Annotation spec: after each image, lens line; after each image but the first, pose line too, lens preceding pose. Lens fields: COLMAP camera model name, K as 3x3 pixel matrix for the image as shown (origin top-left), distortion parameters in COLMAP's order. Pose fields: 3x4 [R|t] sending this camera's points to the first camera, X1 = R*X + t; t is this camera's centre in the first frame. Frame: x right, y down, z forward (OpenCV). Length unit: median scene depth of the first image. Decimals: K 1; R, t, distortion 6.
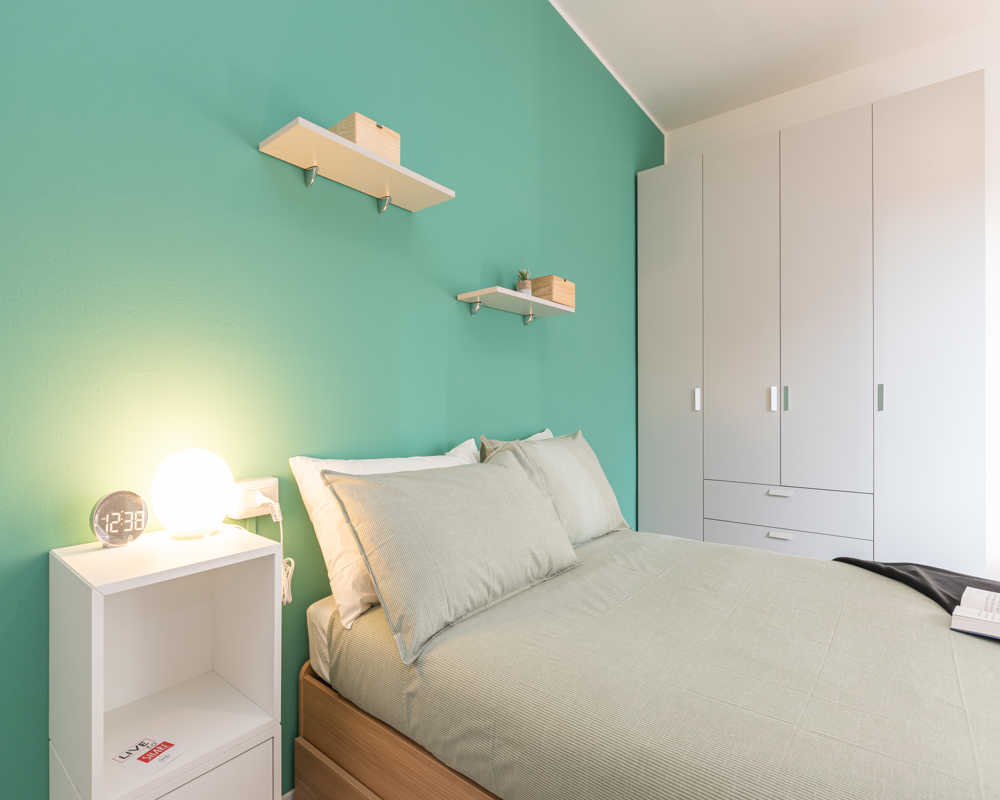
lens RADIAL K [[500.6, 0, 506.1], [0, 500.6, 403.1], [0, 0, 1]] dist [-0.004628, -0.000400]
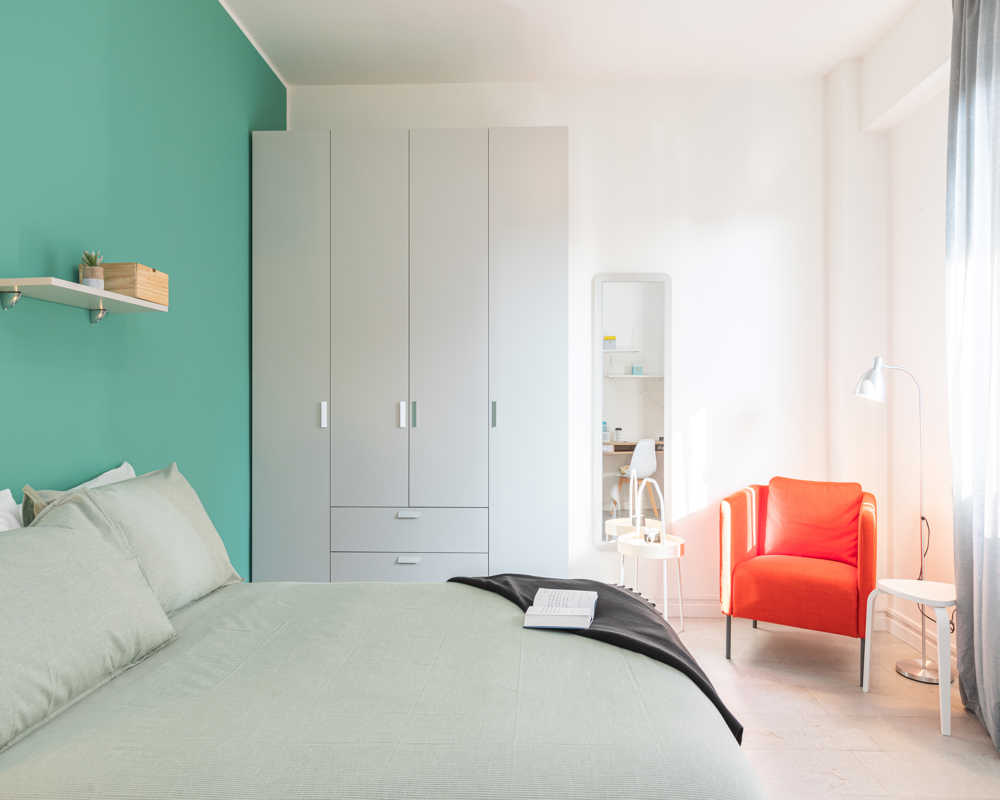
lens RADIAL K [[648.8, 0, 501.7], [0, 648.8, 397.3], [0, 0, 1]] dist [-0.001667, -0.000443]
pose [[0.811094, 0.002559, 0.584910, -0.038910], [-0.000791, 0.999994, -0.003279, -0.059036], [-0.584915, 0.002197, 0.811091, -0.148596]]
